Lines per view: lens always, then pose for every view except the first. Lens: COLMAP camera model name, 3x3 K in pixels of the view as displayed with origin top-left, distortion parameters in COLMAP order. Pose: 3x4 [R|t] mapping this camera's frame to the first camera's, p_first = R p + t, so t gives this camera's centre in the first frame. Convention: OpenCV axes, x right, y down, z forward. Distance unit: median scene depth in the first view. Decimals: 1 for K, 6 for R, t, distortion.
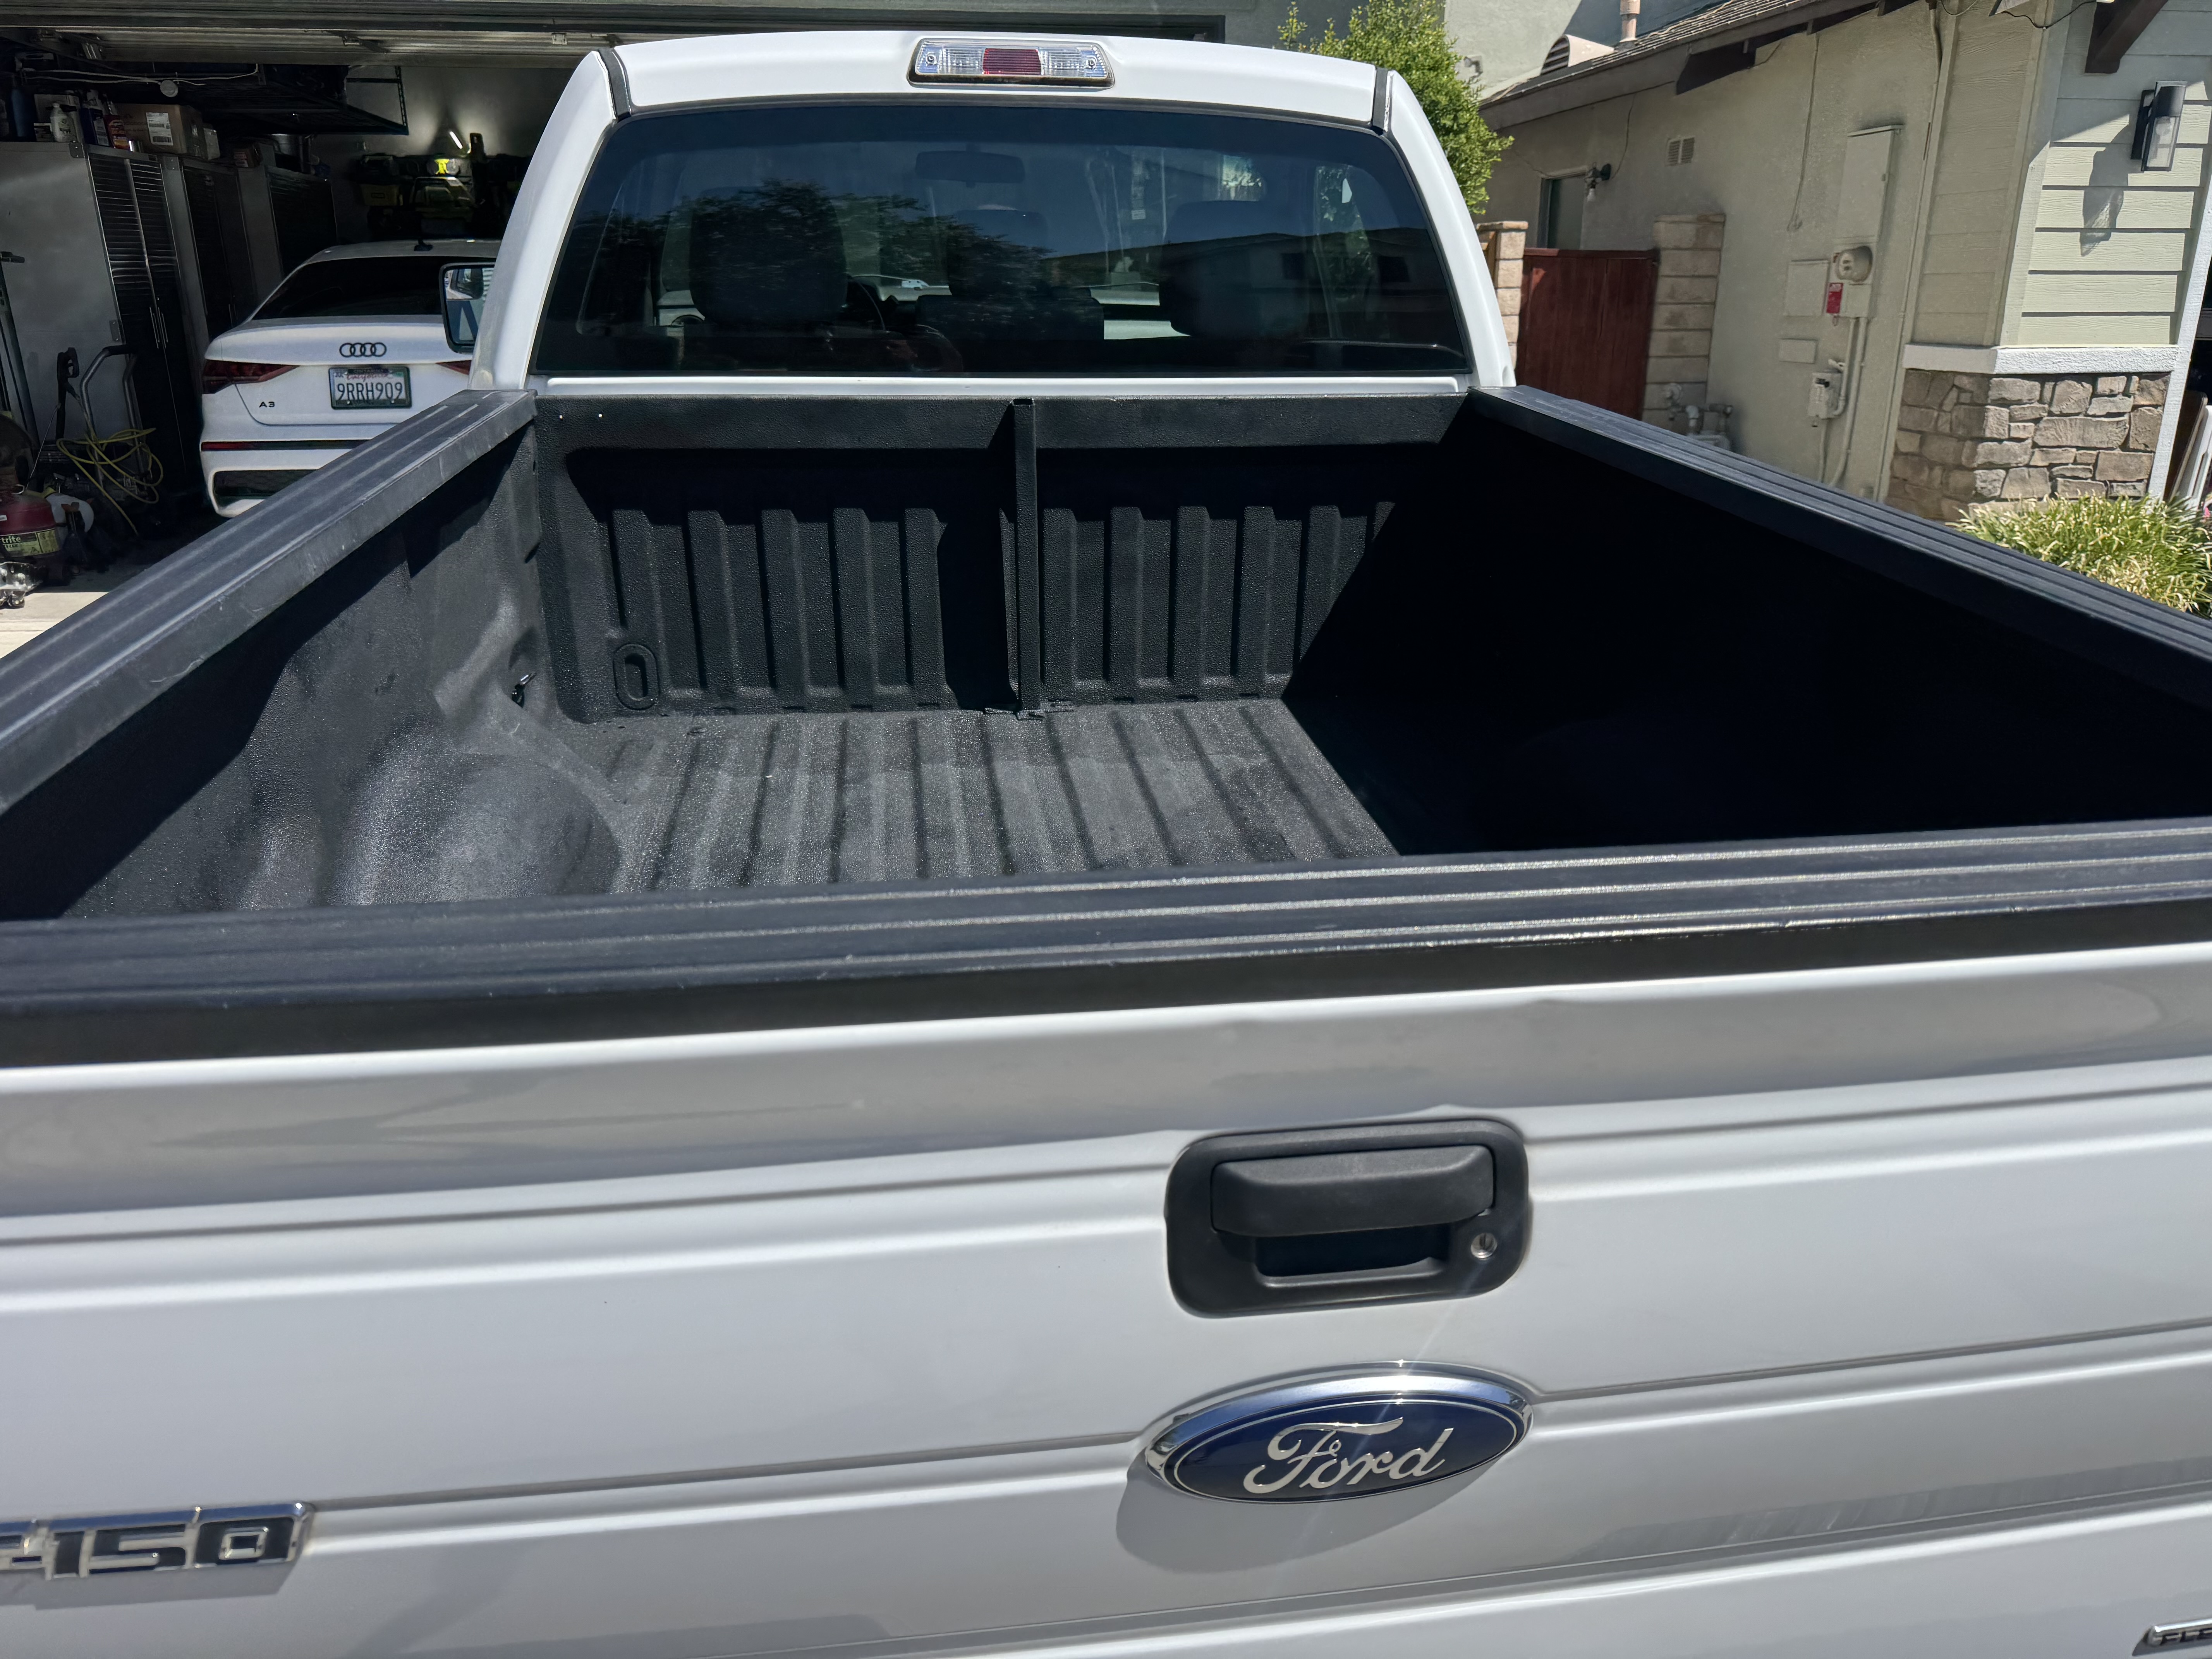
lens RADIAL K [[1594.0, 0, 1124.1], [0, 1594.0, 826.5], [0, 0, 1]] dist [0.000432, 0.001428]
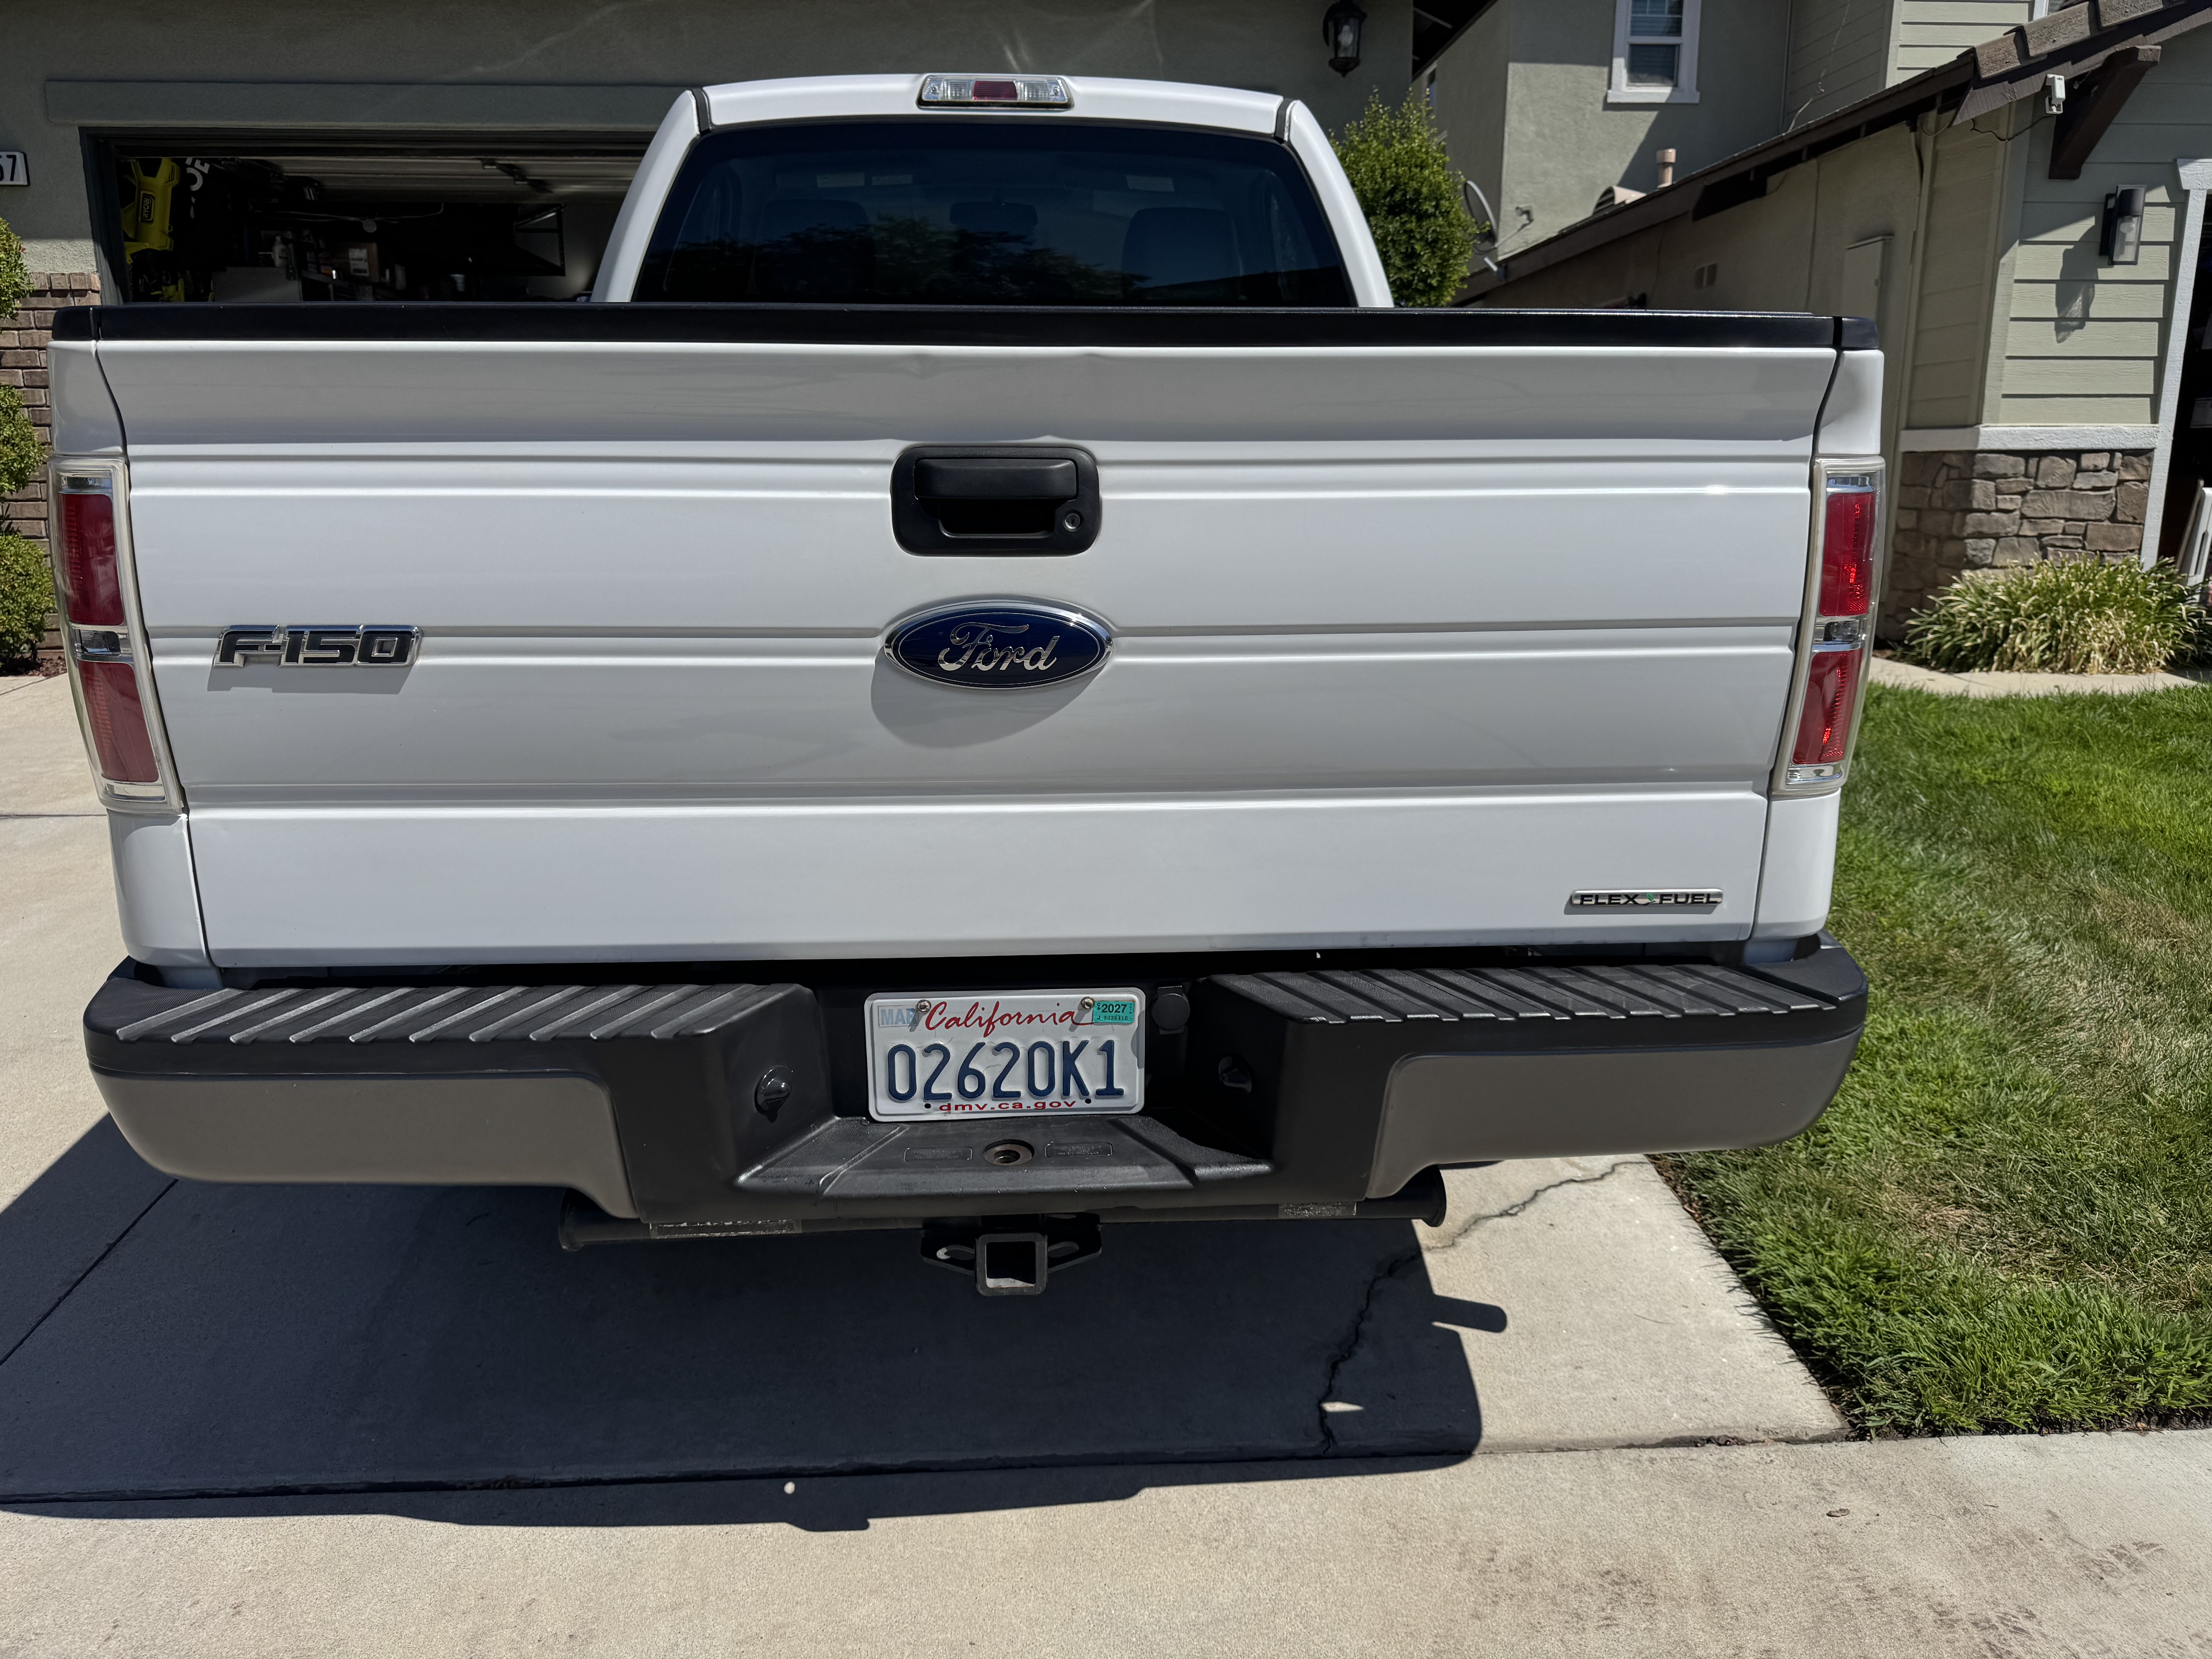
lens RADIAL K [[1622.4, 0, 1106.0], [0, 1622.4, 829.5], [0, 0, 1]] dist [0.006977, -0.004059]
pose [[0.996254, 0.018029, -0.084576, 0.057773], [-0.027728, 0.992984, -0.114949, 0.111198], [0.081911, 0.116863, 0.989764, -0.100287]]
